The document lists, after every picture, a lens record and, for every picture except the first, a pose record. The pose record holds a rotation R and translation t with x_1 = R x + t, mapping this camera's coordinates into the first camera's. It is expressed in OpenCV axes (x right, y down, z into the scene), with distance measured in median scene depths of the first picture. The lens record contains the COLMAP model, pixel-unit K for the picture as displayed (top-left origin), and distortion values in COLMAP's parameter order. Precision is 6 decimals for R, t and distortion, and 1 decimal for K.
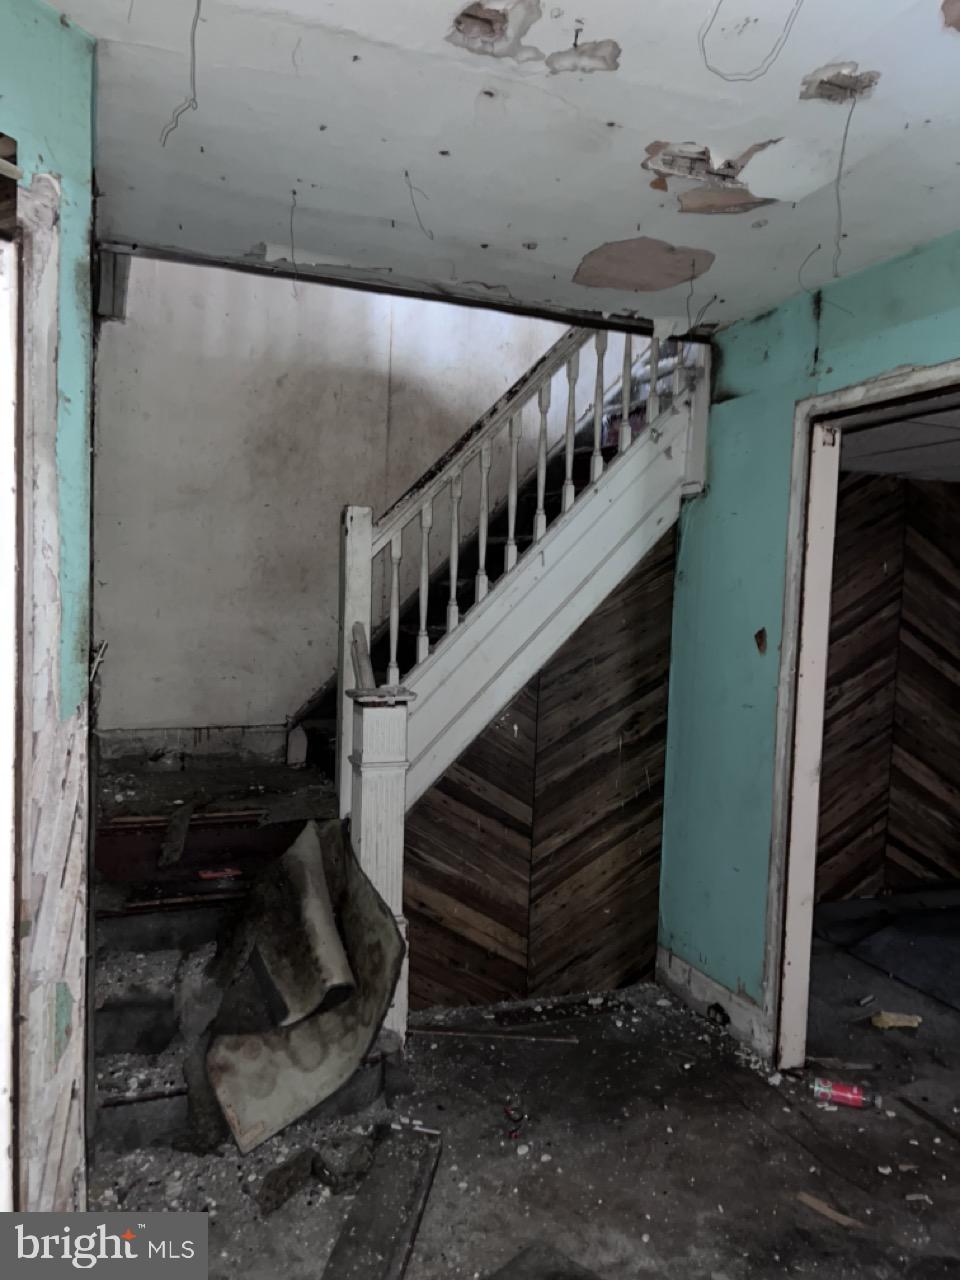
lens RADIAL K [[956.1, 0, 477.6], [0, 956.1, 648.6], [0, 0, 1]] dist [0.036125, -0.038740]
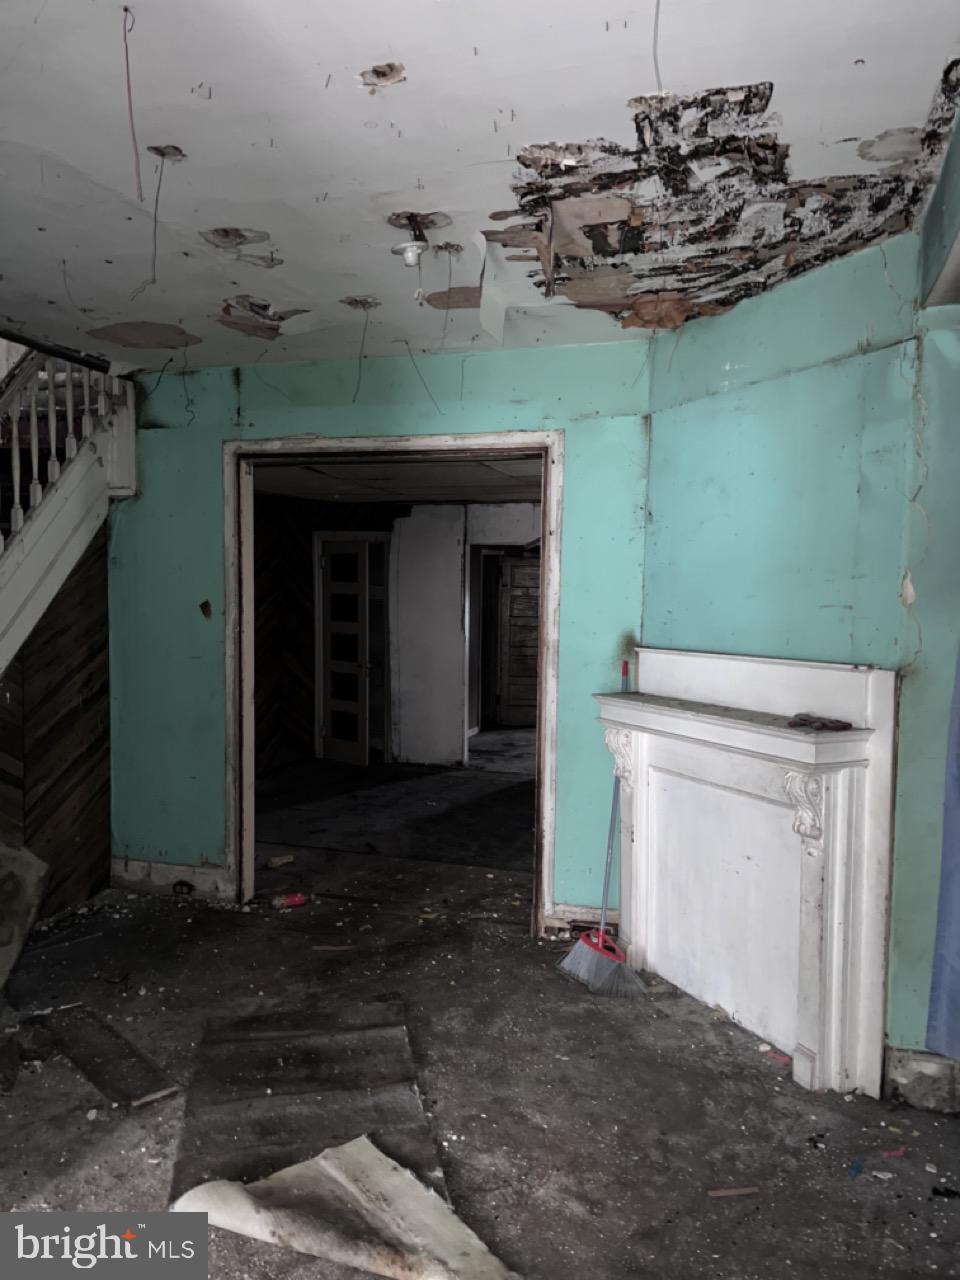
lens RADIAL K [[956.1, 0, 480.7], [0, 956.1, 637.3], [0, 0, 1]] dist [0.036125, -0.038740]
pose [[0.616613, -0.068095, 0.784316, -0.530460], [0.049434, 0.997635, 0.047752, -0.014006], [-0.785713, 0.009327, 0.618521, -0.166973]]
